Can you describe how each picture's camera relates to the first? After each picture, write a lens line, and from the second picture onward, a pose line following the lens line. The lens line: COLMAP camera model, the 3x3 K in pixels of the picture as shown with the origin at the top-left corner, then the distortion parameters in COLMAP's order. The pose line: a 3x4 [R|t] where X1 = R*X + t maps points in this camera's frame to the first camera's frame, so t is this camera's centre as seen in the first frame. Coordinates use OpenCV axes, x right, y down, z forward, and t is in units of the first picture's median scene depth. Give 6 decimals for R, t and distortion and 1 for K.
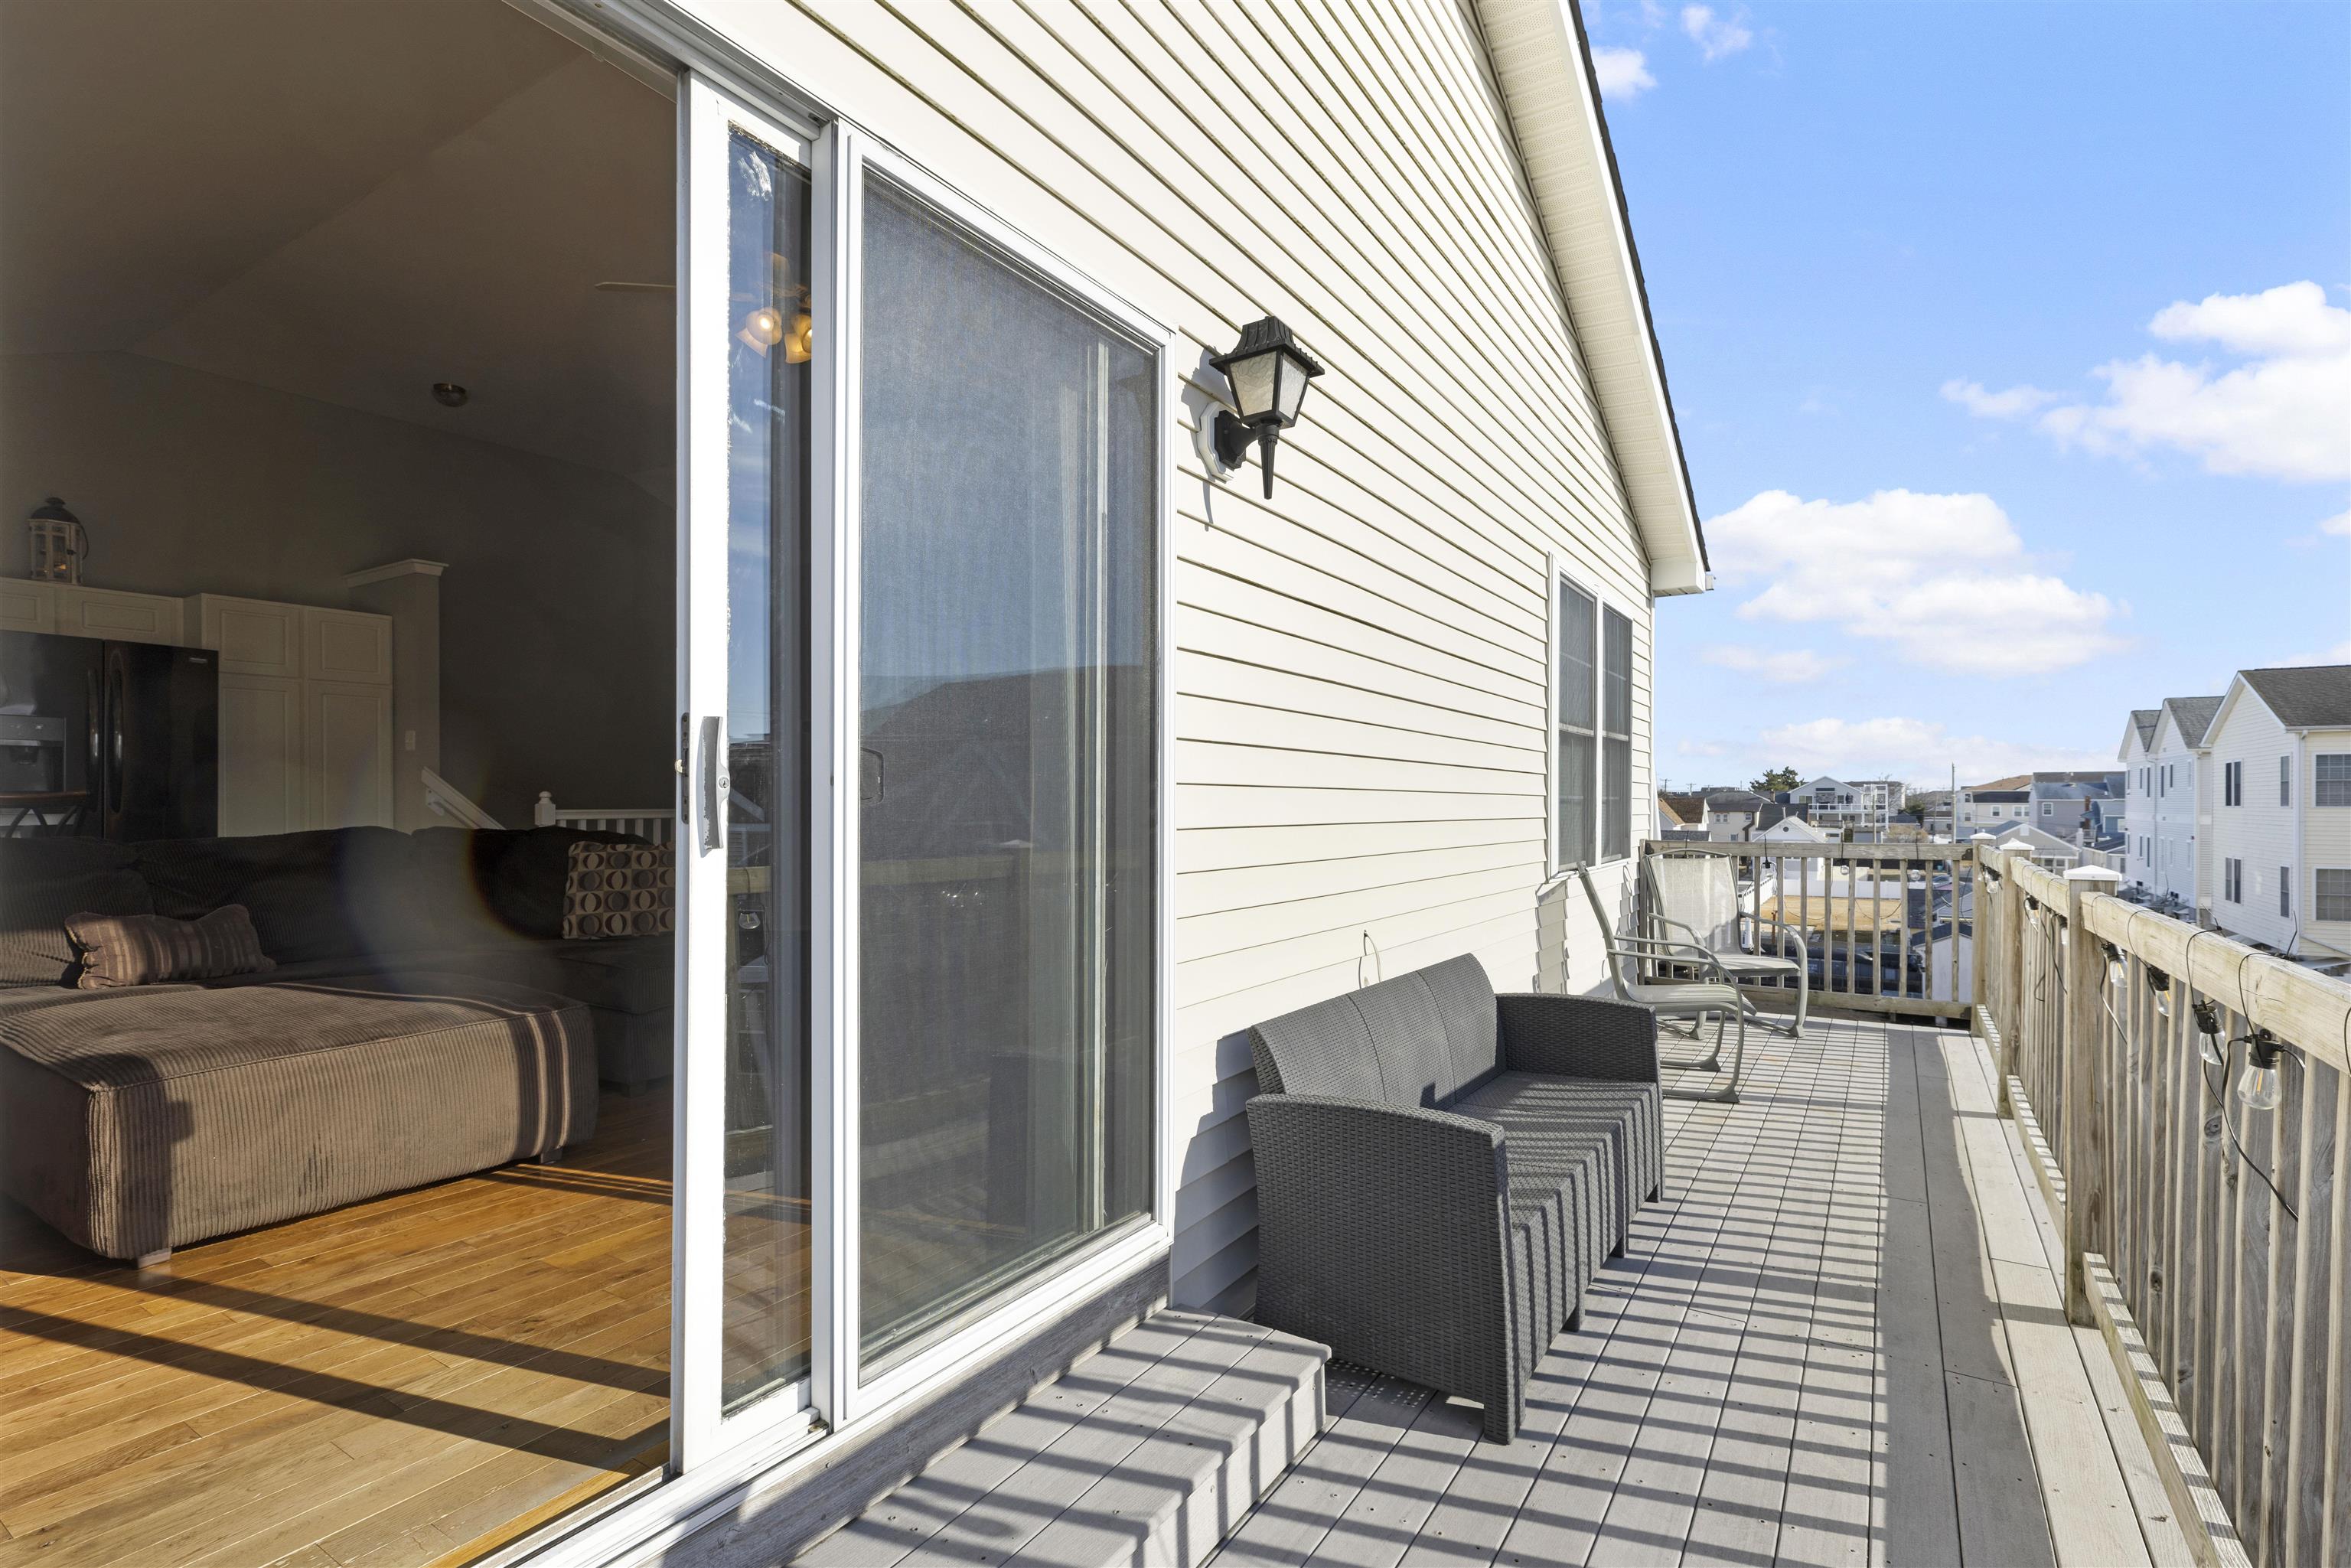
lens RADIAL K [[1089.1, 0, 1181.9], [0, 1089.1, 792.9], [0, 0, 1]] dist [0.002348, 0.000444]
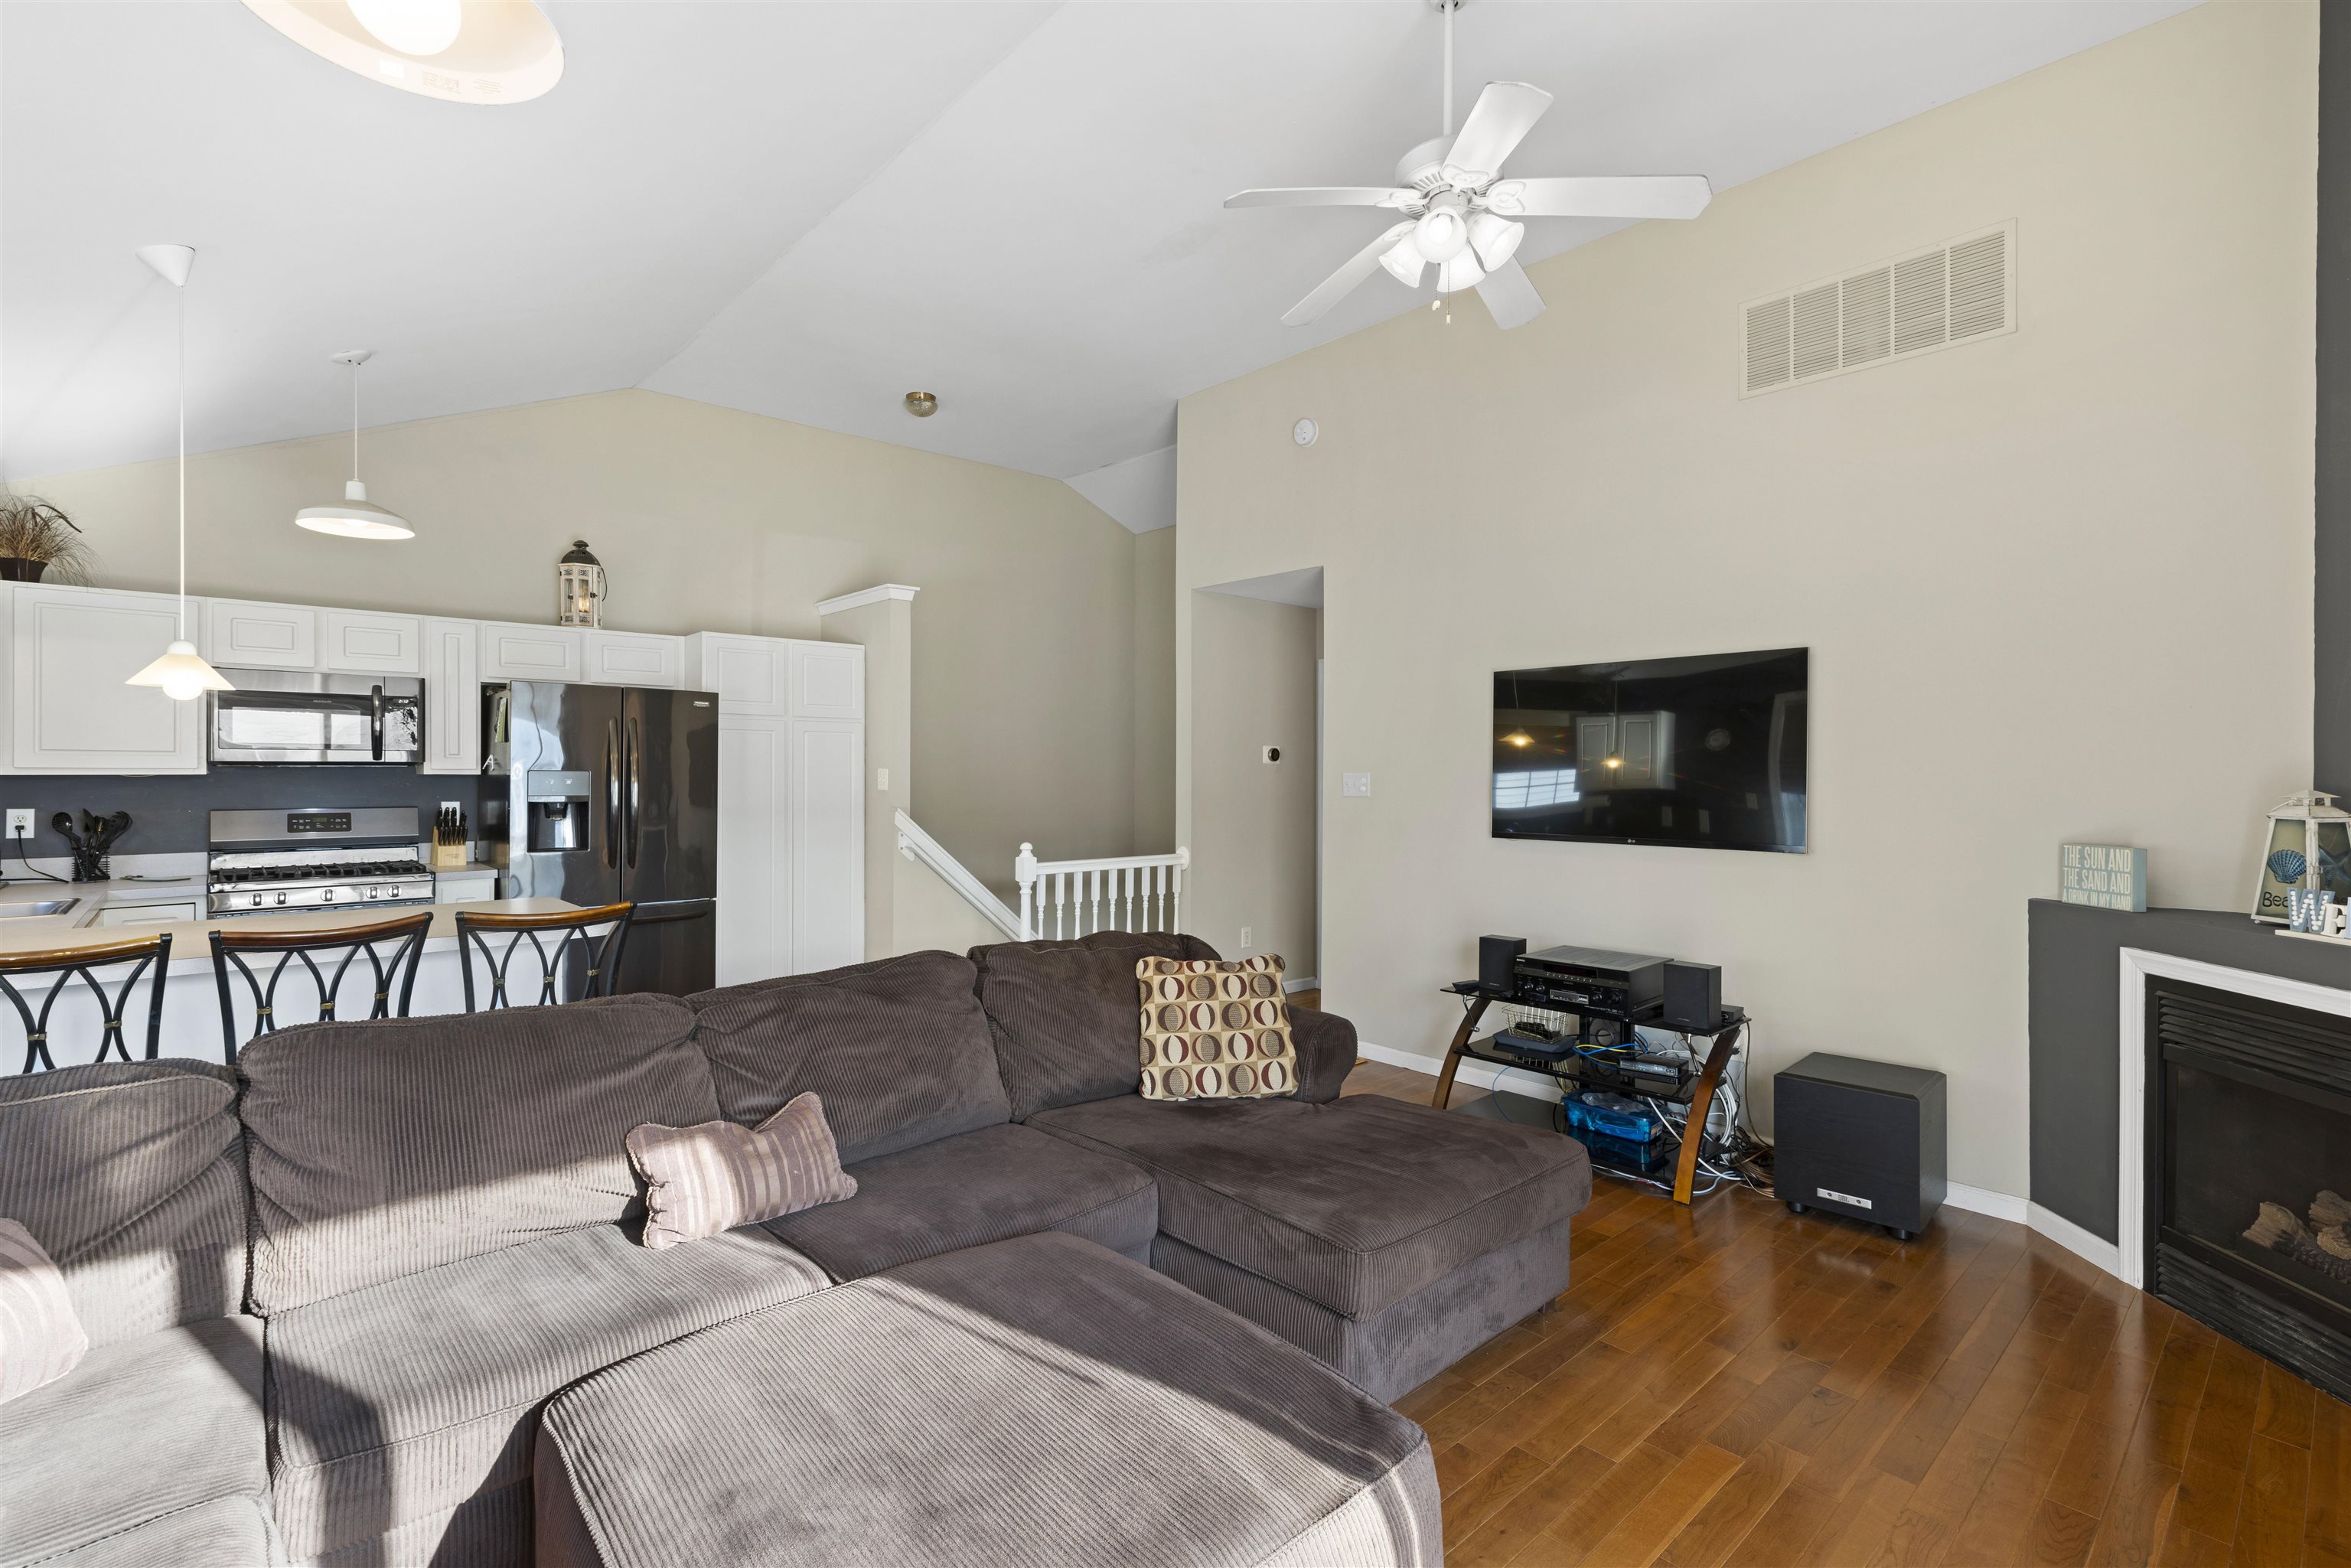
lens RADIAL K [[1089.1, 0, 1176.5], [0, 1089.1, 775.5], [0, 0, 1]] dist [0.002348, 0.000444]
pose [[0.959191, 0.002608, -0.282748, -0.320885], [-0.002588, 0.999997, 0.000445, -0.081815], [0.282749, 0.000304, 0.959194, 0.281430]]
